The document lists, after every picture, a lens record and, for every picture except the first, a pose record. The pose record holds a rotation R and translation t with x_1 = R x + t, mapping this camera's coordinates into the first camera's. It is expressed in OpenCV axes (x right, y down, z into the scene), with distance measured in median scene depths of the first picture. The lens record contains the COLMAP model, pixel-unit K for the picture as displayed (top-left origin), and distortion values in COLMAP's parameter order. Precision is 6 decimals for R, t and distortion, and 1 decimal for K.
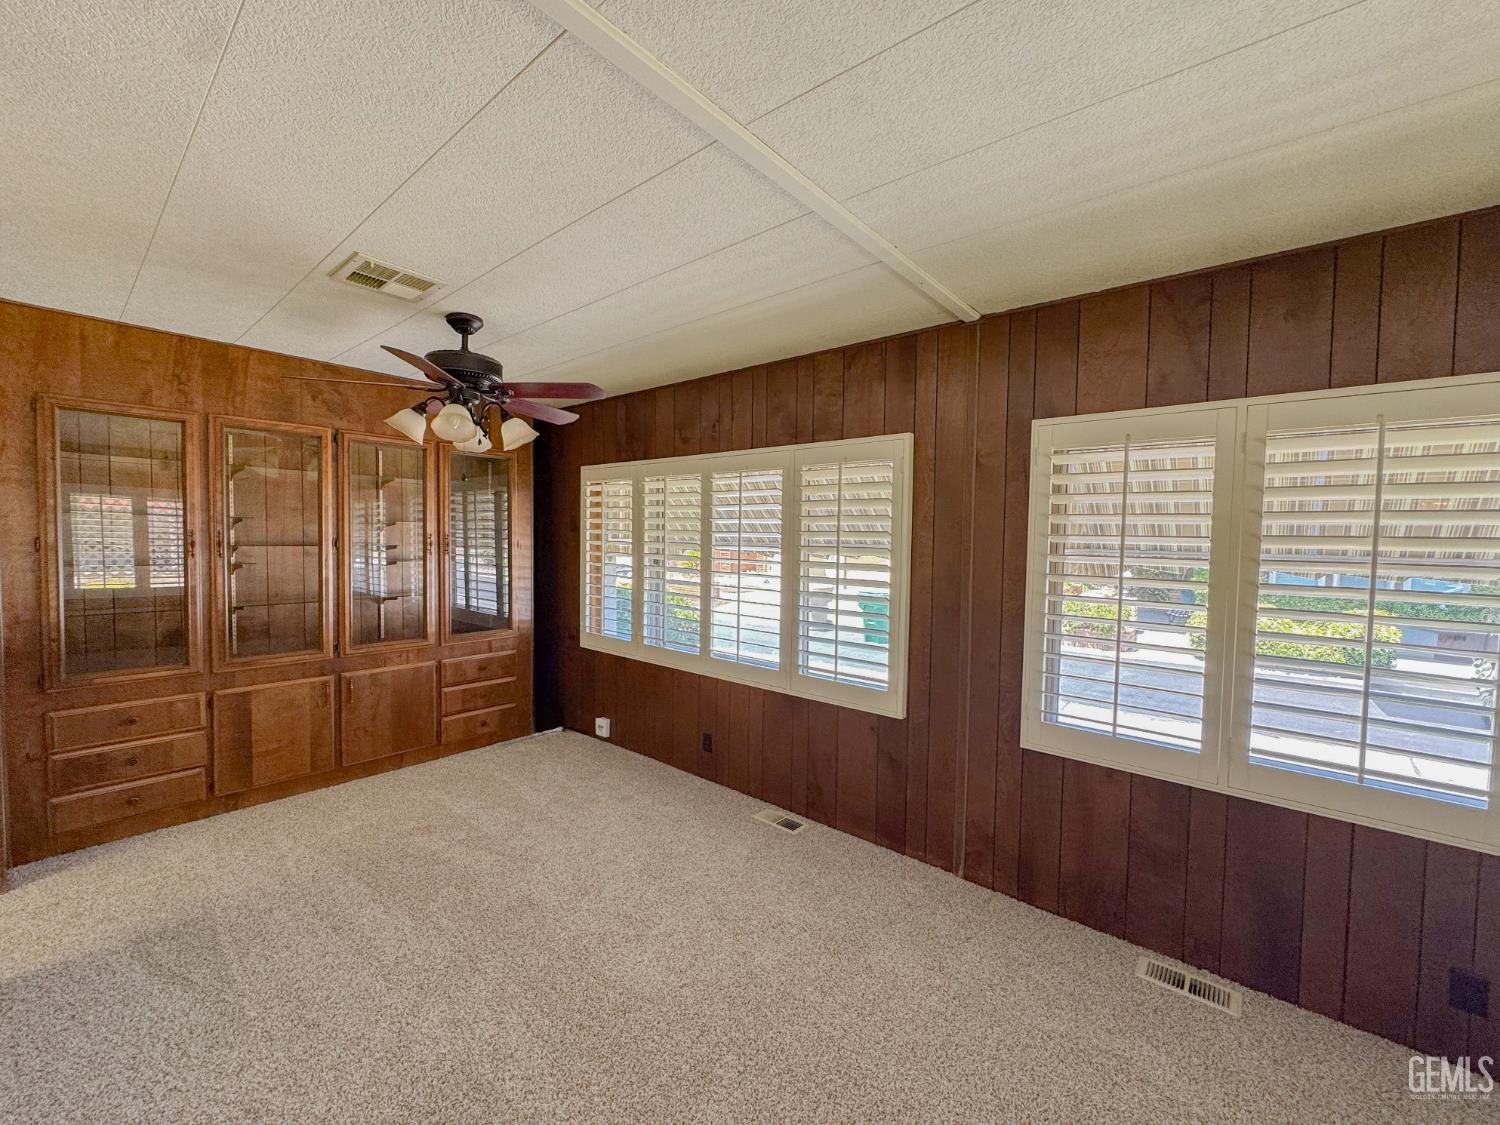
lens RADIAL K [[608.3, 0, 750.0], [0, 608.3, 562.5], [0, 0, 1]] dist [-0.012300, 0.000032]
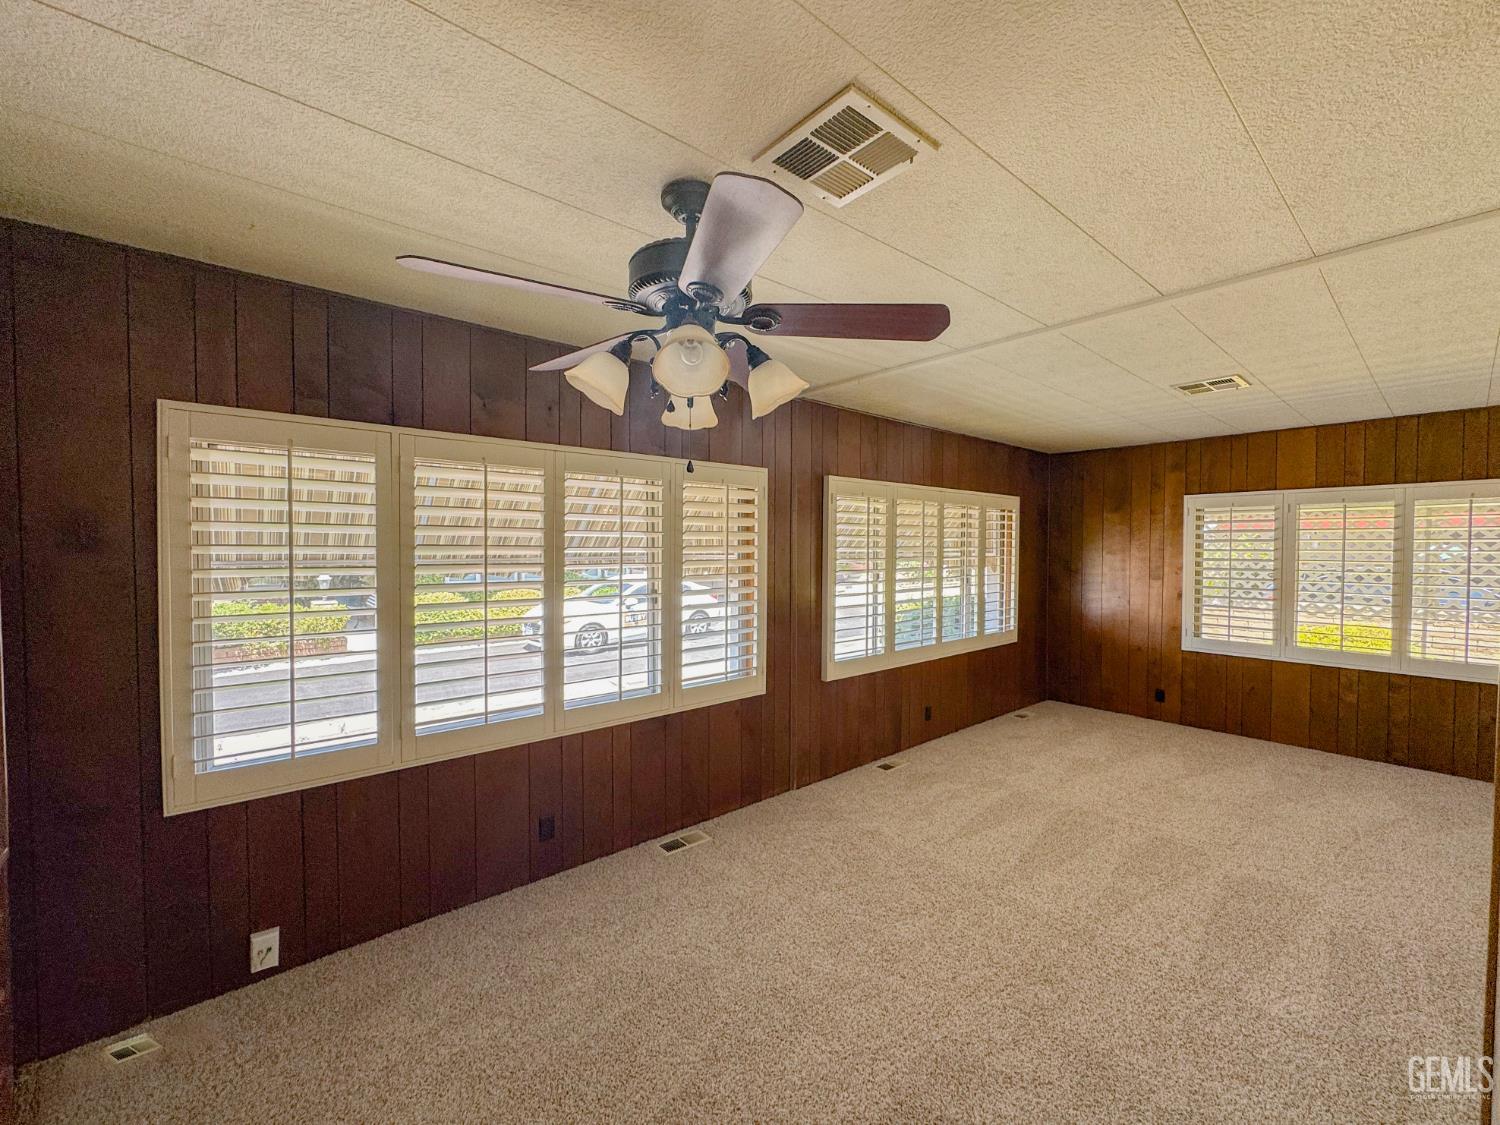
lens RADIAL K [[601.8, 0, 726.9], [0, 601.8, 577.3], [0, 0, 1]] dist [-0.012670, -0.000019]
pose [[0.177375, -0.060558, 0.982278, -0.223549], [0.048563, 0.997428, 0.052722, -0.012357], [-0.982944, 0.038351, 0.179859, 0.192513]]
